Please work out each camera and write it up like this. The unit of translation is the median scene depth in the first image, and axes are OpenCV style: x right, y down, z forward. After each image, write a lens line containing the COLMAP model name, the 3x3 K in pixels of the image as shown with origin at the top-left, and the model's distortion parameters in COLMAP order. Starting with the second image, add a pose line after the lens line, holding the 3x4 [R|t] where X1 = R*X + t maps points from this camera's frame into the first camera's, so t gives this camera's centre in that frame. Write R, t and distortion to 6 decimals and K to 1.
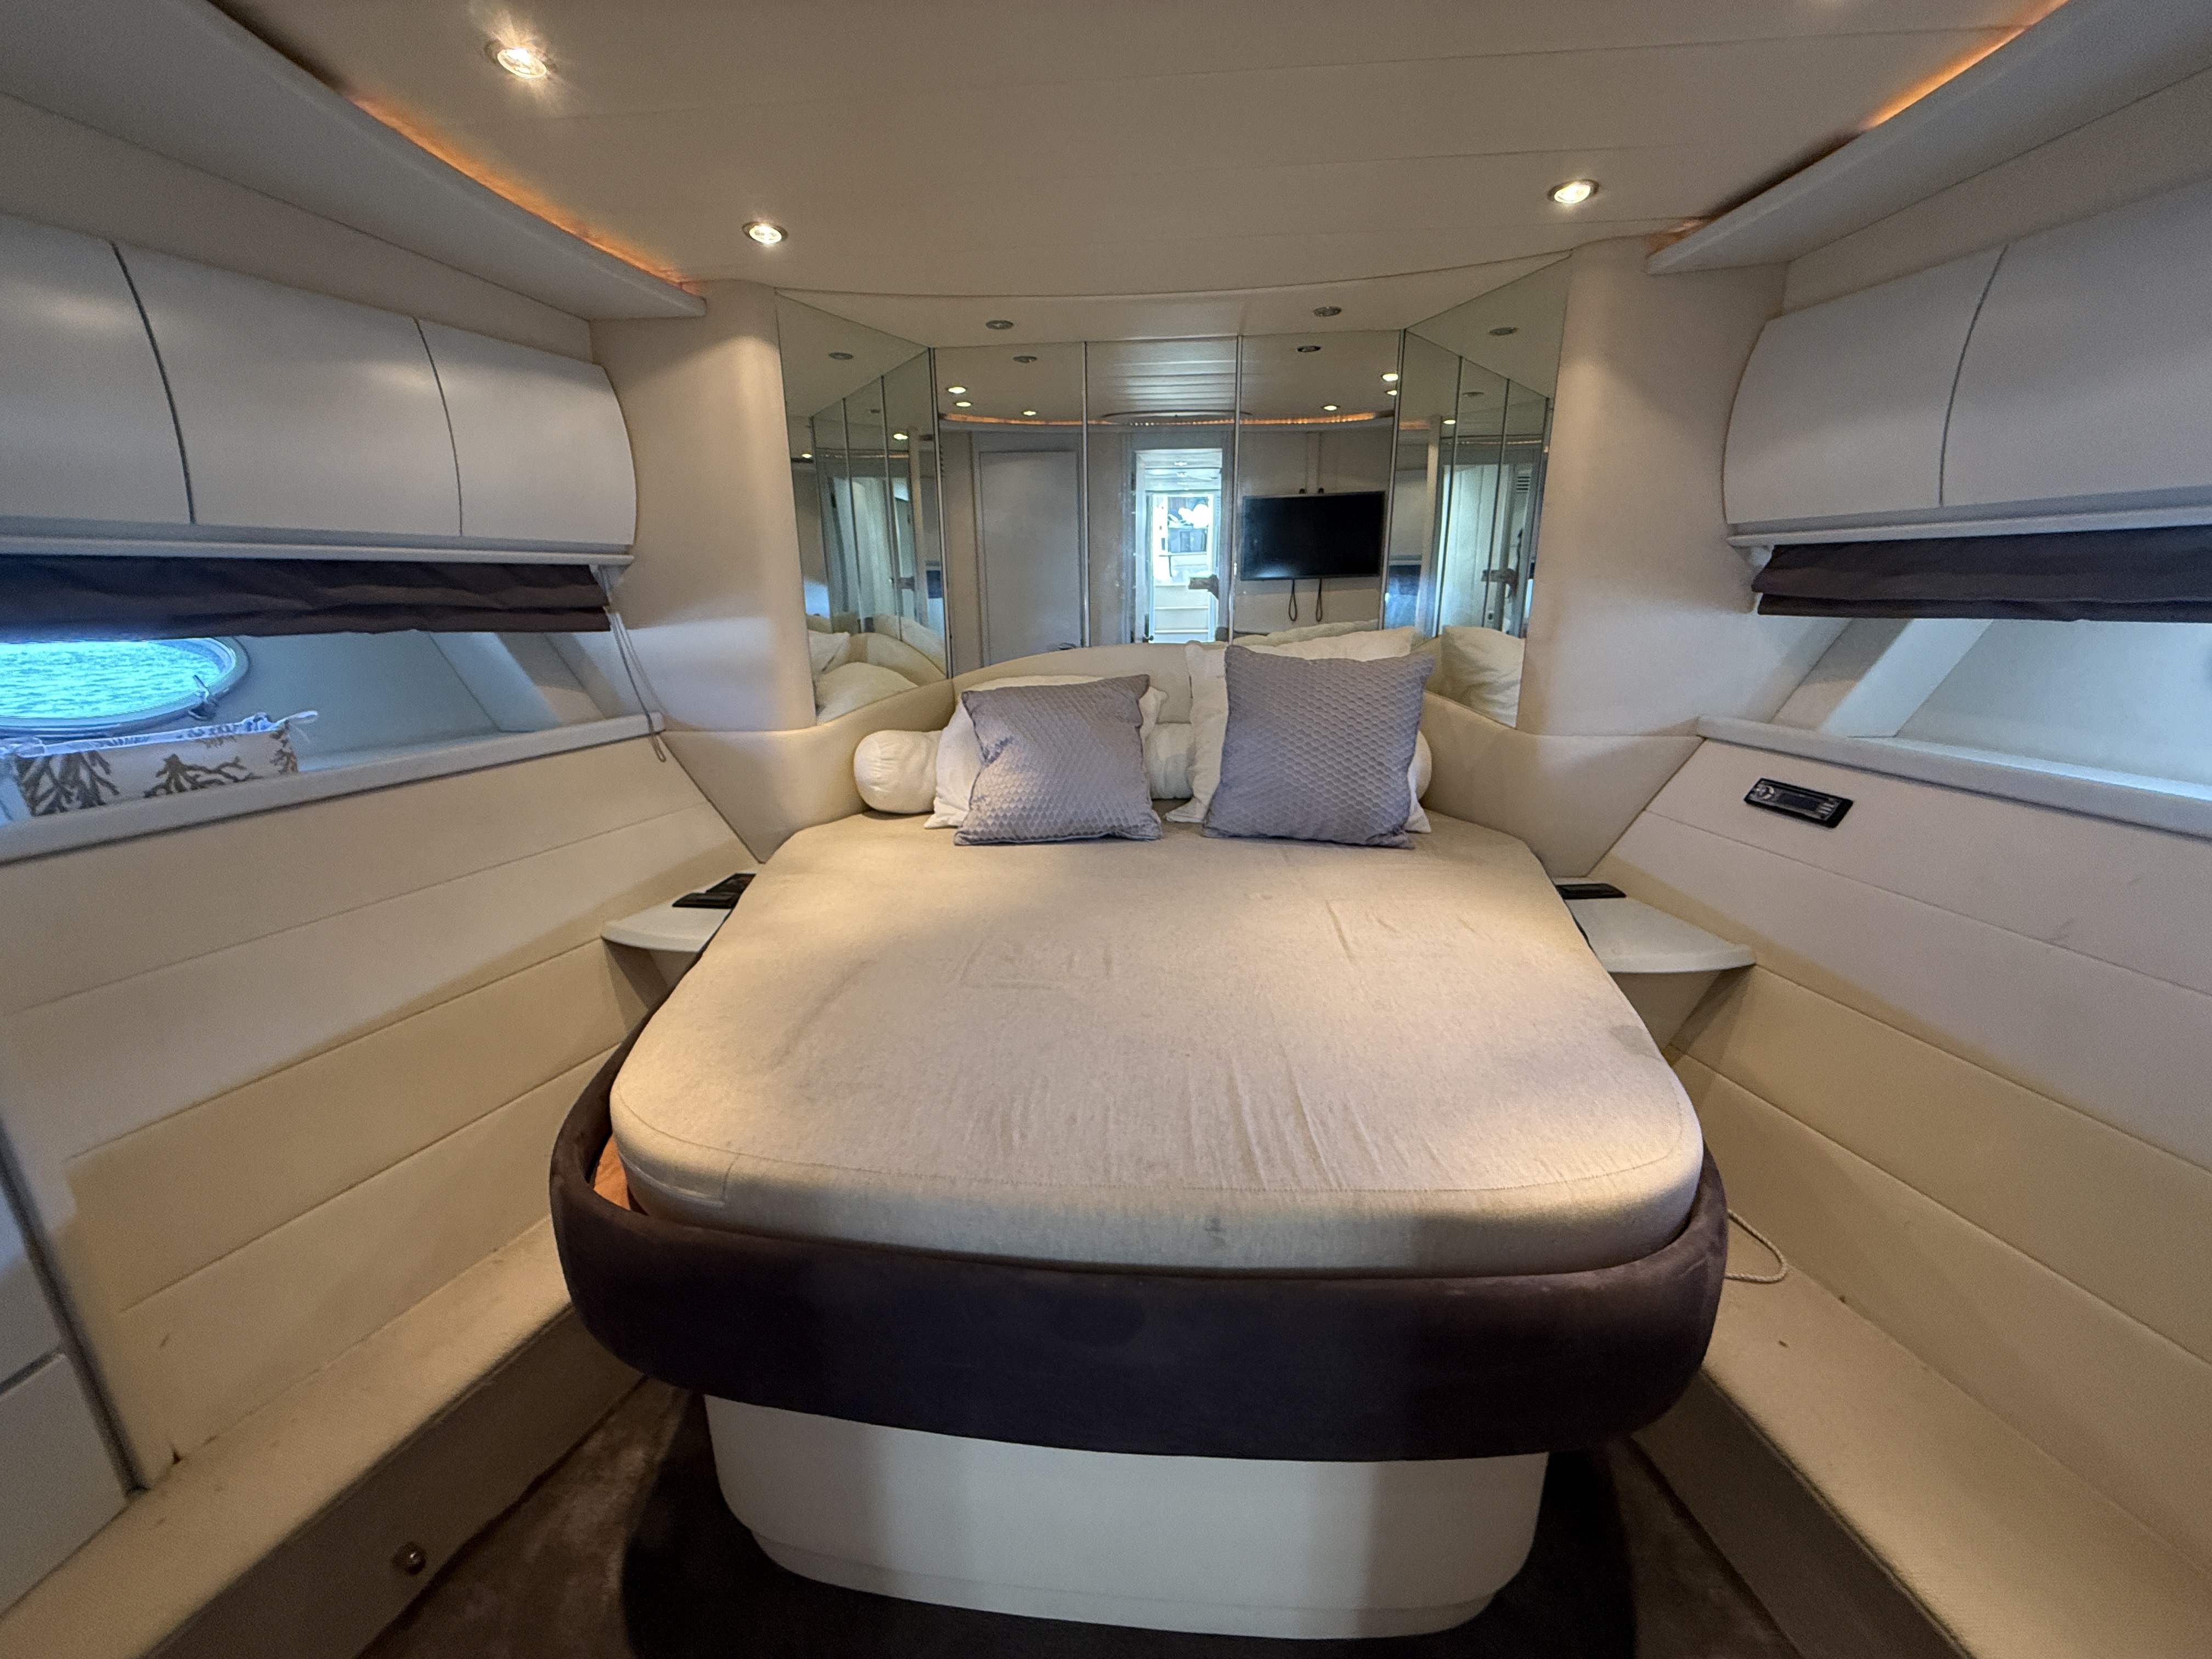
lens RADIAL K [[879.7, 0, 1100.4], [0, 879.7, 834.2], [0, 0, 1]] dist [-0.000743, -0.000368]
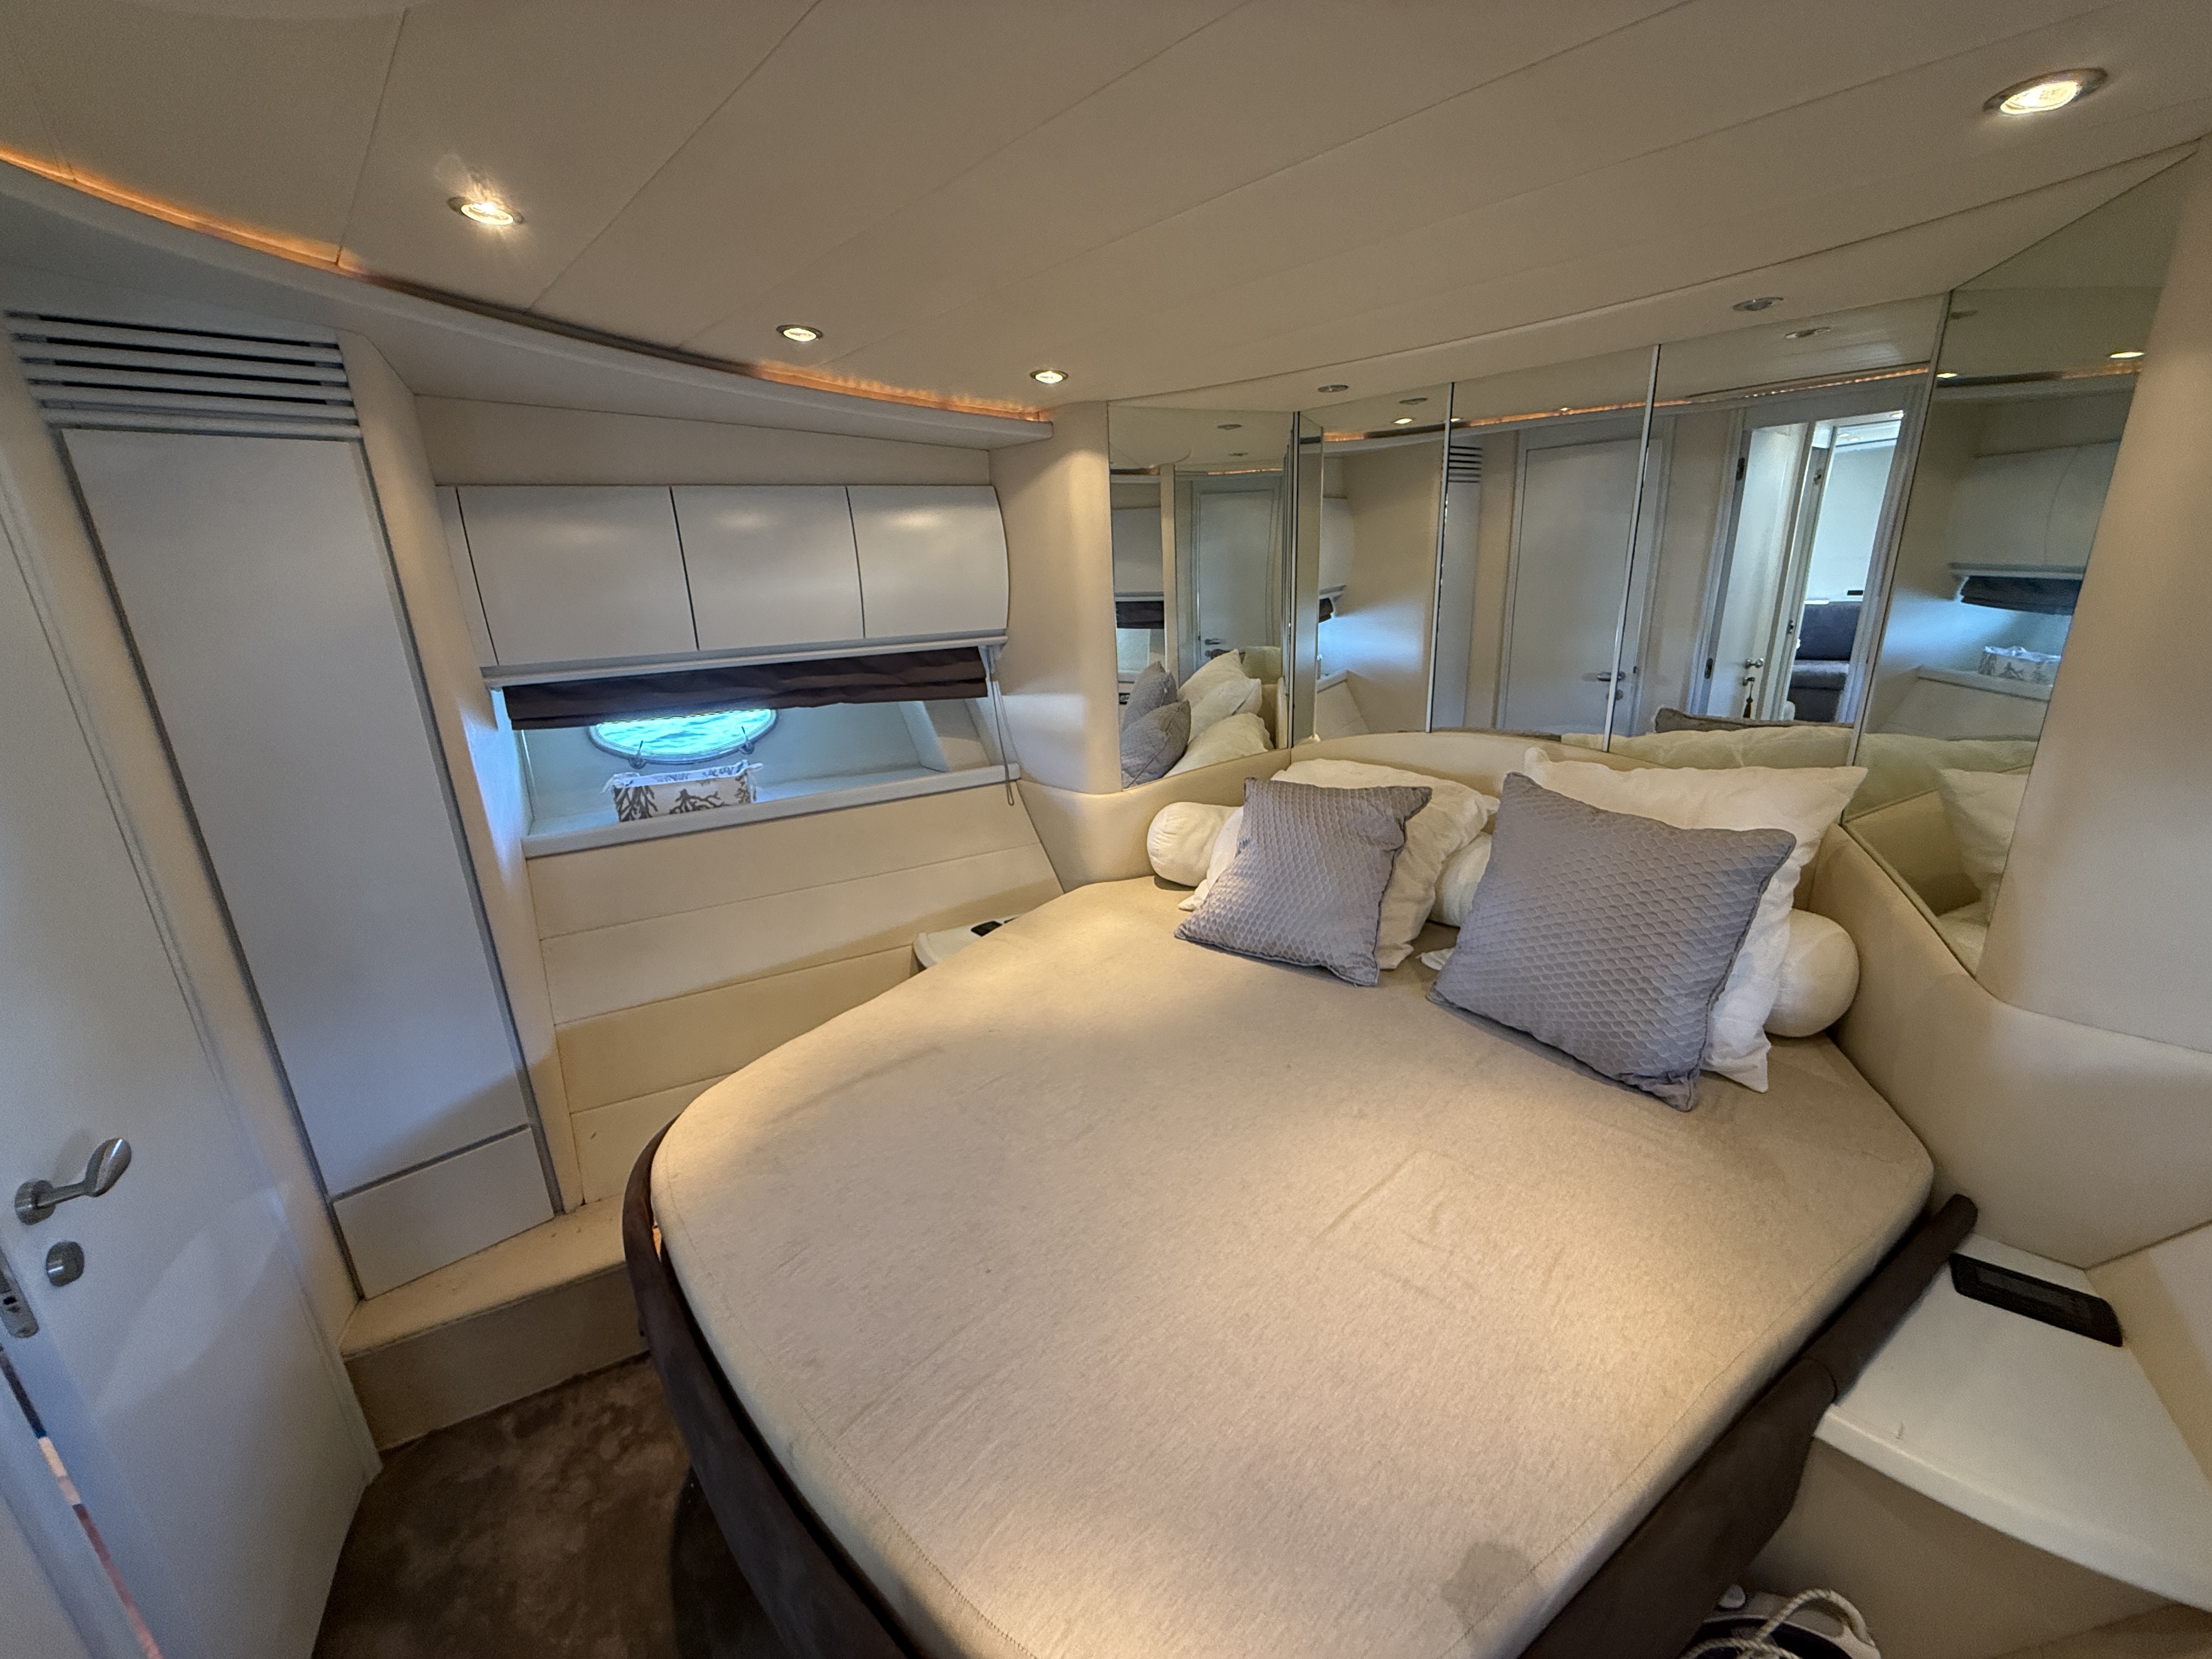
lens RADIAL K [[879.7, 0, 1100.4], [0, 879.7, 834.2], [0, 0, 1]] dist [-0.000743, -0.000368]
pose [[0.747453, 0.173171, -0.641347, 0.411623], [-0.148440, 0.984554, 0.092843, -0.190311], [0.647518, 0.025806, 0.761613, 0.174159]]
